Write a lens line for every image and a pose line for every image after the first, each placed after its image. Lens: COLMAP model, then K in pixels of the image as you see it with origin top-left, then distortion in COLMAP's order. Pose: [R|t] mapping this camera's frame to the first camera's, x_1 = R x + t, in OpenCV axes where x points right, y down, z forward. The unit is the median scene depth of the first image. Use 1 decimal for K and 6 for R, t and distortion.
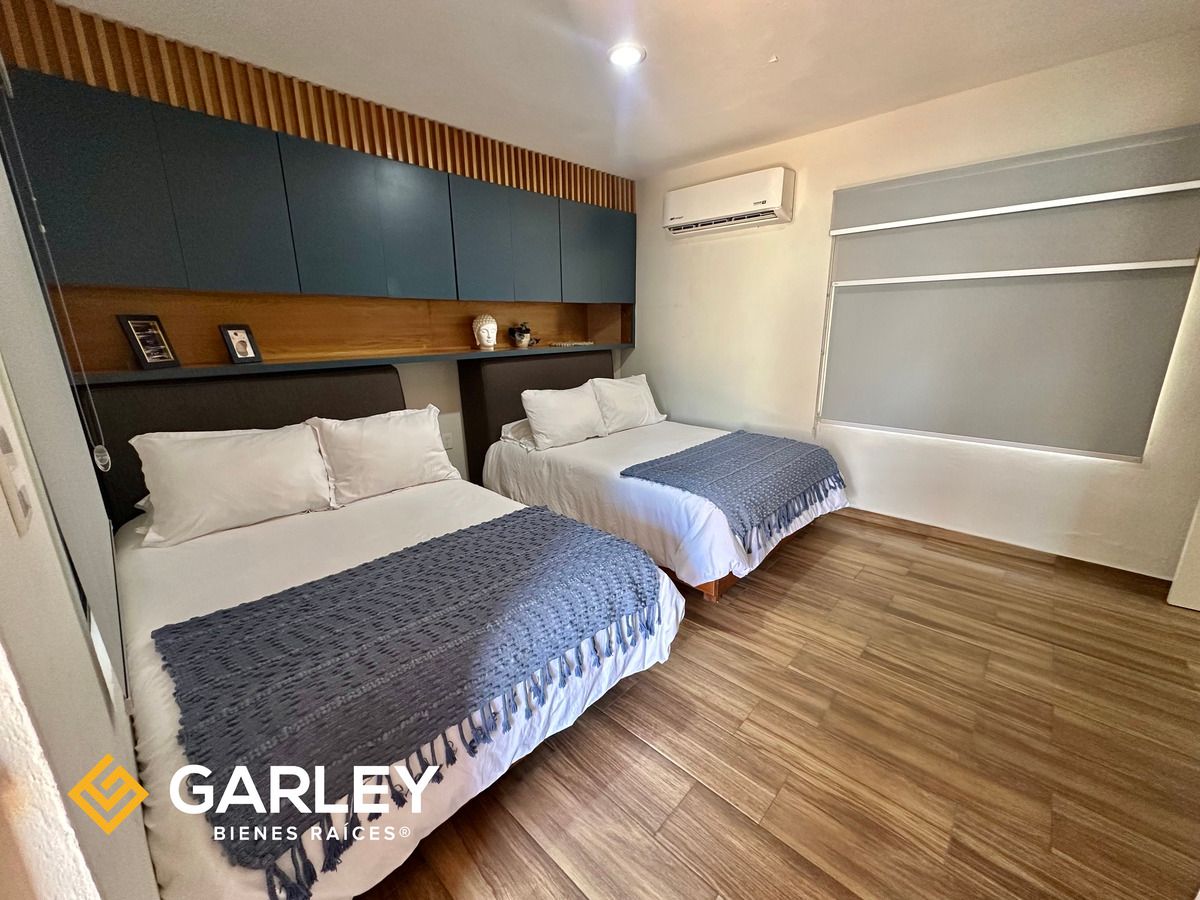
lens RADIAL K [[479.9, 0, 601.8], [0, 479.9, 450.7], [0, 0, 1]] dist [-0.003346, 0.000354]
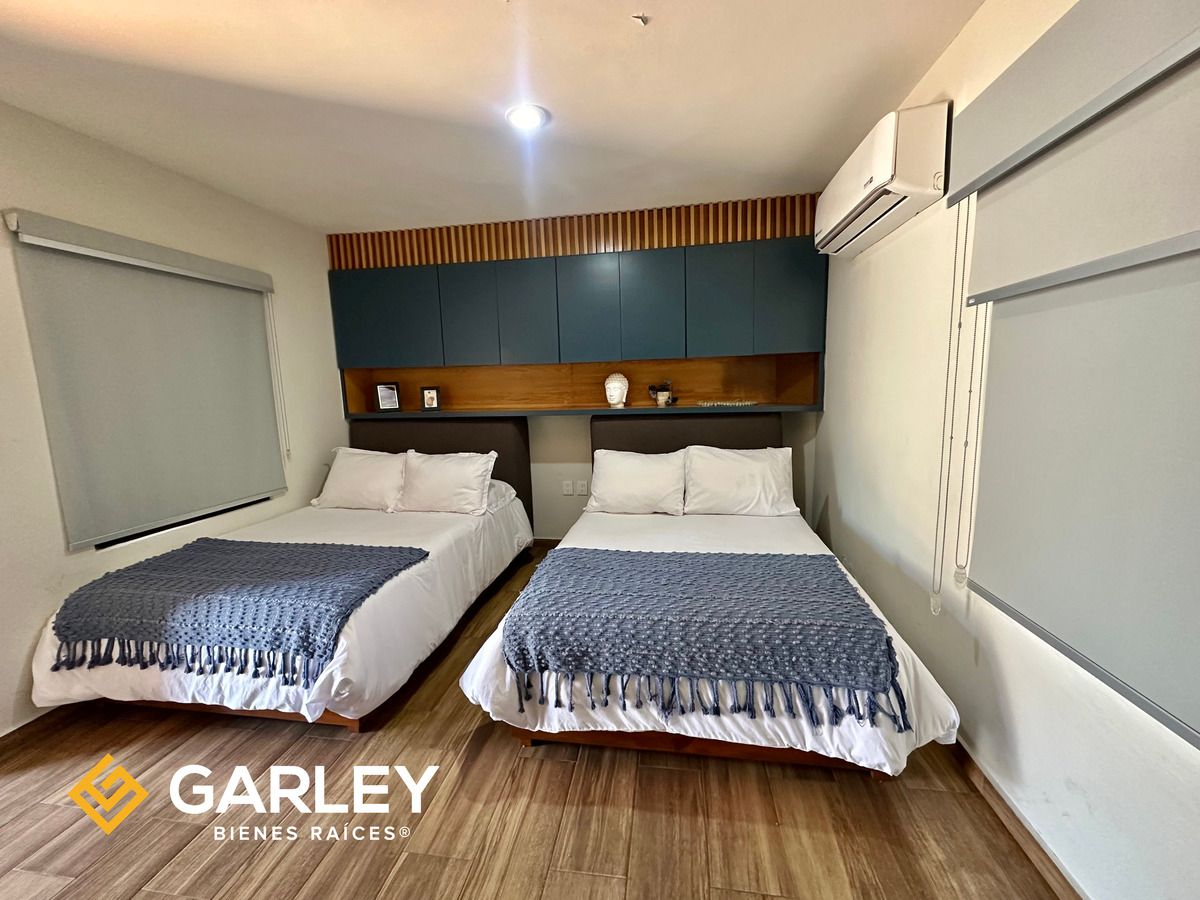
lens RADIAL K [[479.9, 0, 599.2], [0, 479.9, 449.7], [0, 0, 1]] dist [-0.003346, 0.000354]
pose [[0.561022, 0.111670, -0.820234, 0.647162], [-0.190013, 0.981775, 0.003698, -0.127865], [0.805698, 0.153781, 0.572016, 0.431075]]
